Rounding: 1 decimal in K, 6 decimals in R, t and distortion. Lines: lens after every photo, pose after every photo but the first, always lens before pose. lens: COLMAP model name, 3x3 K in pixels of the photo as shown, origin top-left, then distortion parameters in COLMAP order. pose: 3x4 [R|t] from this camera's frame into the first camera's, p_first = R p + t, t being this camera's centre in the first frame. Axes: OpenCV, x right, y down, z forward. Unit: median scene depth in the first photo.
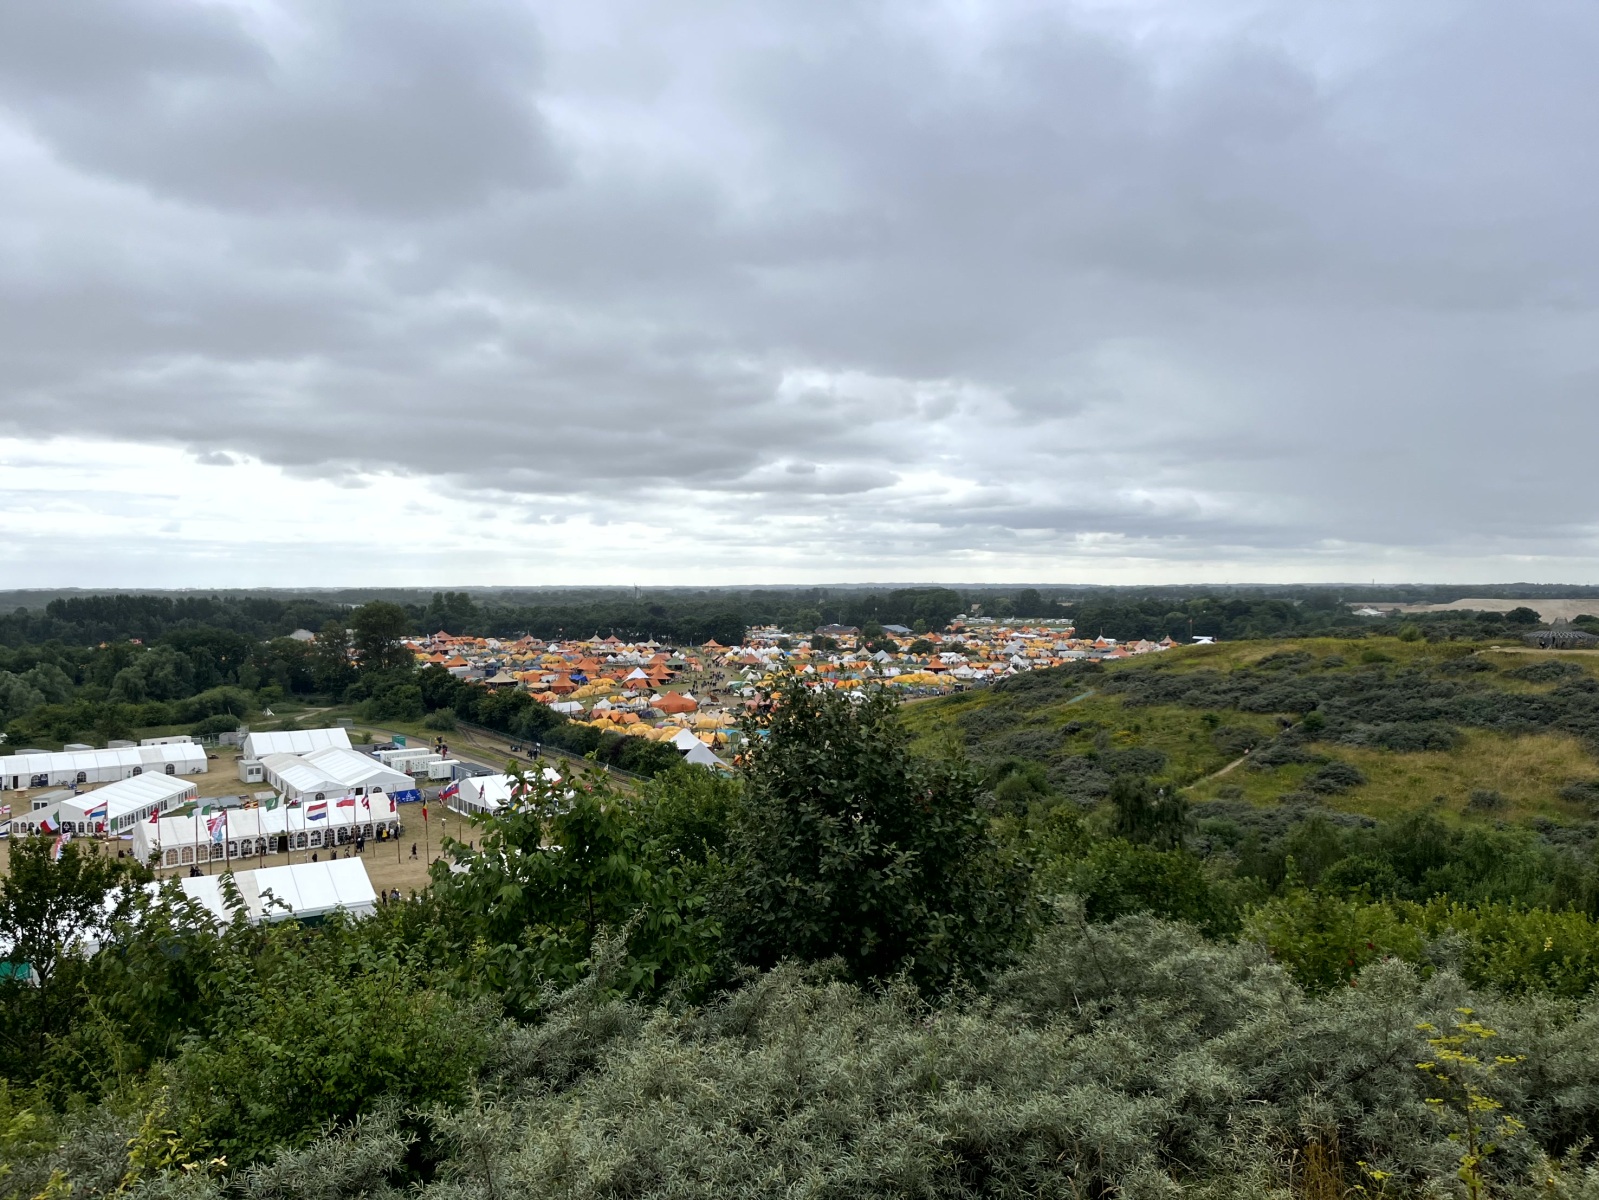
lens RADIAL K [[1195.6, 0, 806.0], [0, 1195.6, 592.7], [0, 0, 1]] dist [0.070751, -0.003014]
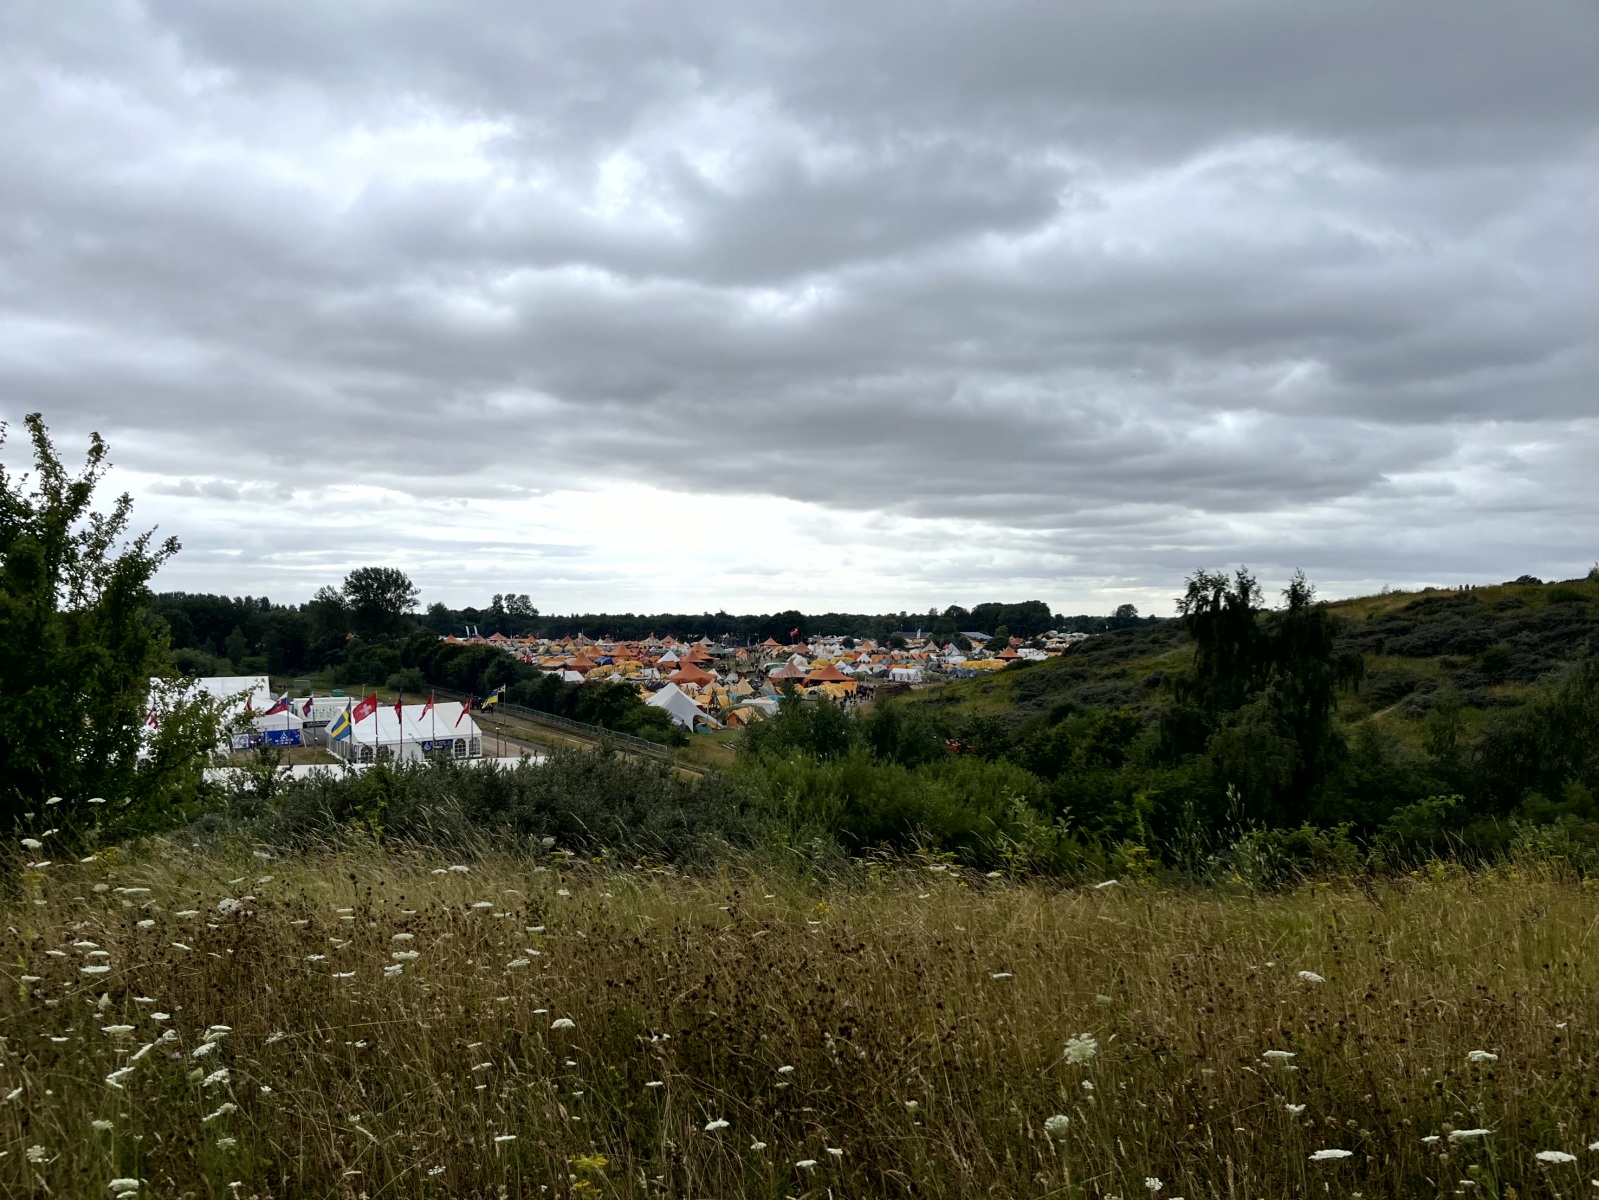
lens RADIAL K [[1195.6, 0, 806.0], [0, 1195.6, 592.7], [0, 0, 1]] dist [0.070751, -0.003014]
pose [[0.996309, 0.003582, -0.085763, 0.066255], [-0.005909, 0.999621, -0.026887, 0.082002], [0.085634, 0.027295, 0.995953, 0.219035]]
